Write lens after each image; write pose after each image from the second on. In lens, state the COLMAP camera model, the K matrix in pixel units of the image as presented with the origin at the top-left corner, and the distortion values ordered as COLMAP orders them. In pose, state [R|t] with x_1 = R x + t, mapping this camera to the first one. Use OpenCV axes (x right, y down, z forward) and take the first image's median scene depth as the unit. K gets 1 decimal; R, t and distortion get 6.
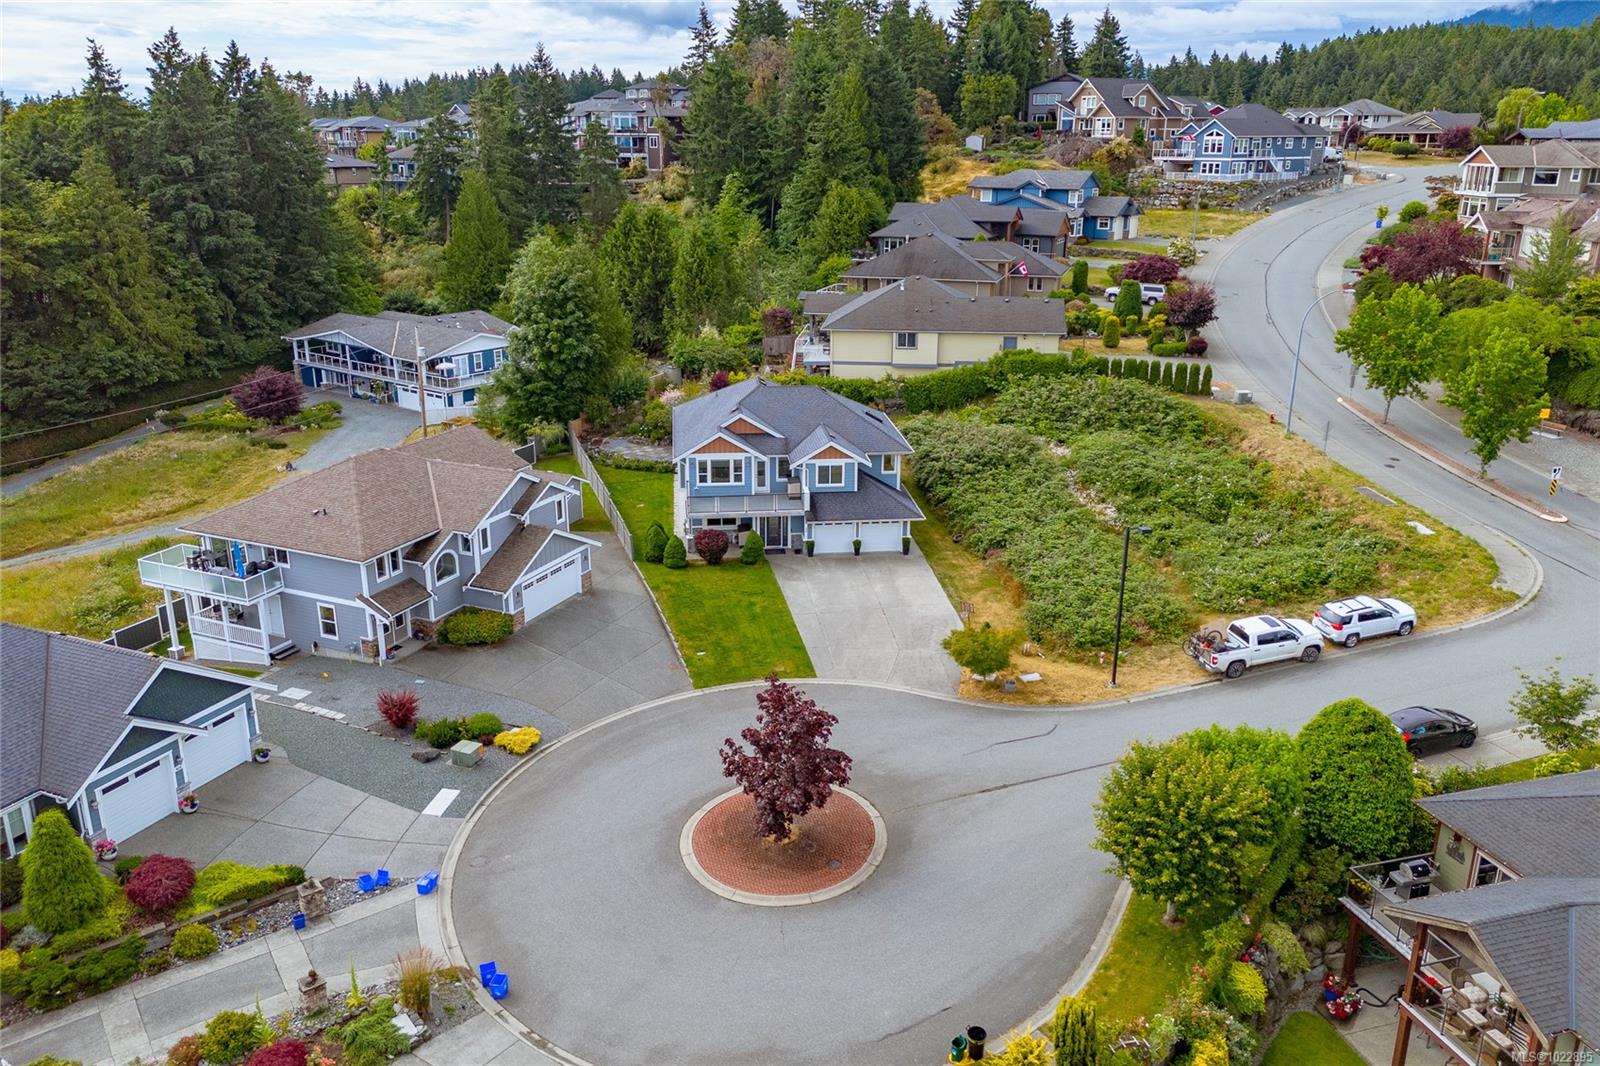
lens RADIAL K [[1177.1, 0, 800.0], [0, 1177.1, 533.0], [0, 0, 1]] dist [0.080970, -0.080592]
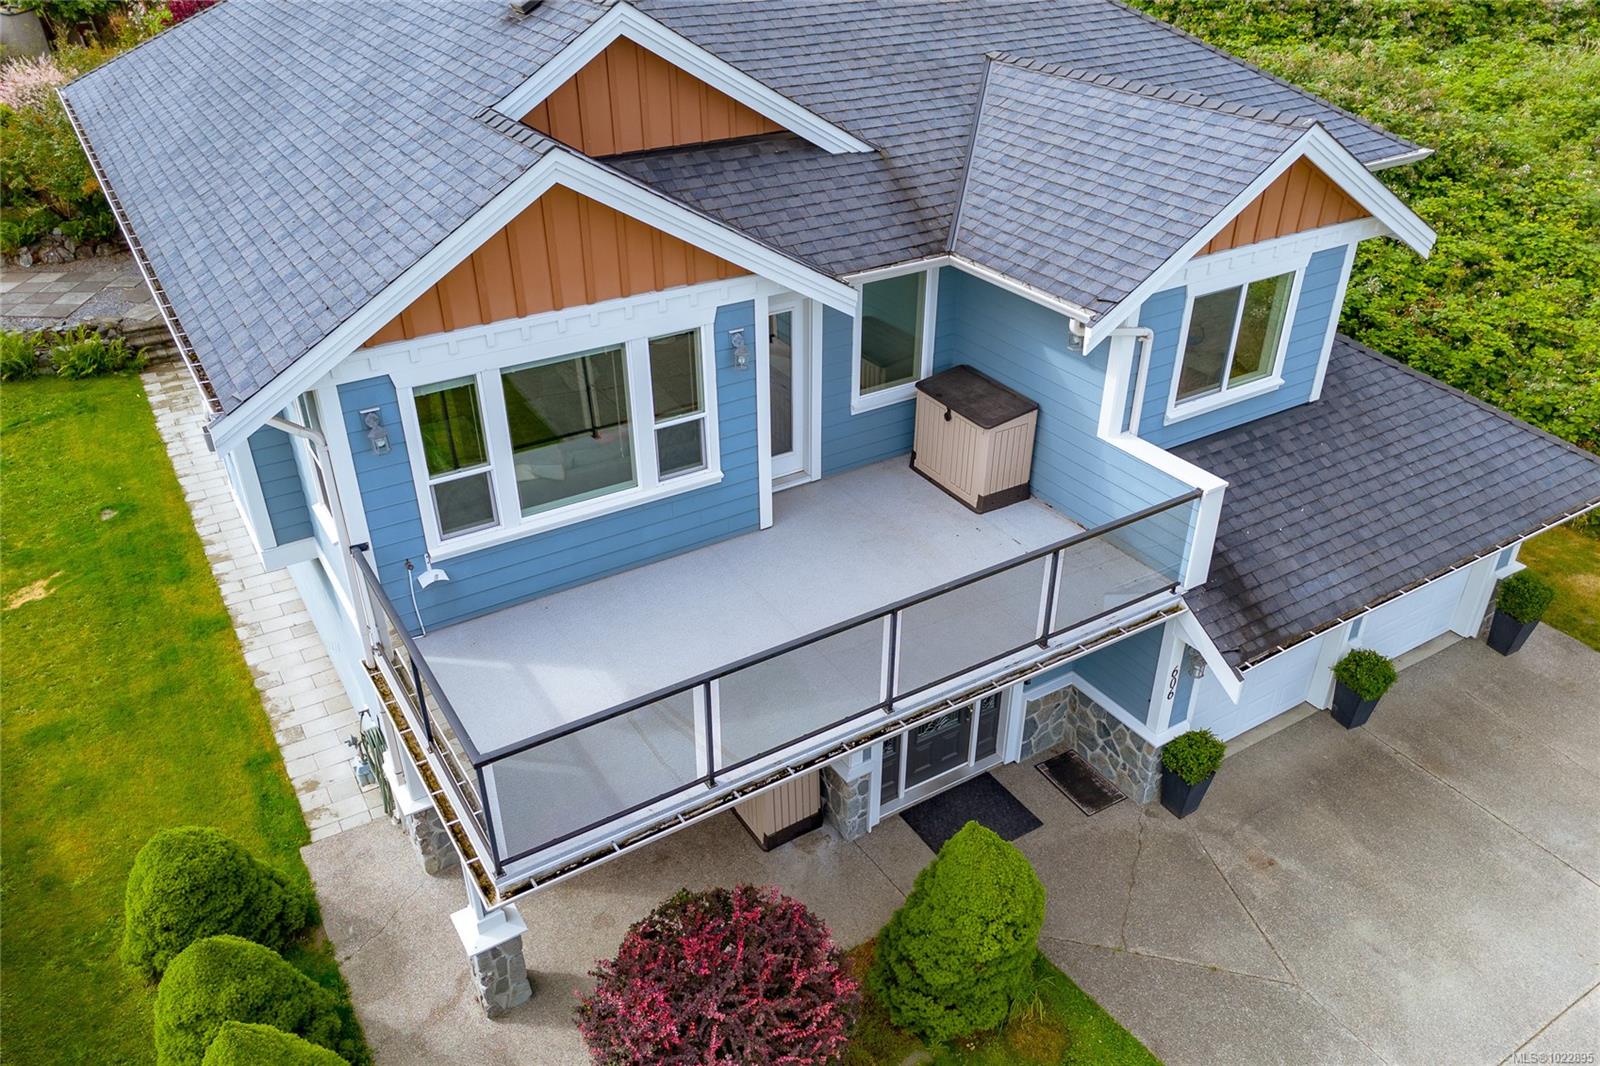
lens RADIAL K [[1131.9, 0, 804.4], [0, 1131.9, 599.5], [0, 0, 1]] dist [0.094328, -0.067648]
pose [[0.895915, -0.251820, 0.365955, -0.099300], [0.148717, 0.946293, 0.287077, -0.069044], [-0.418592, -0.202773, 0.885248, 0.852191]]
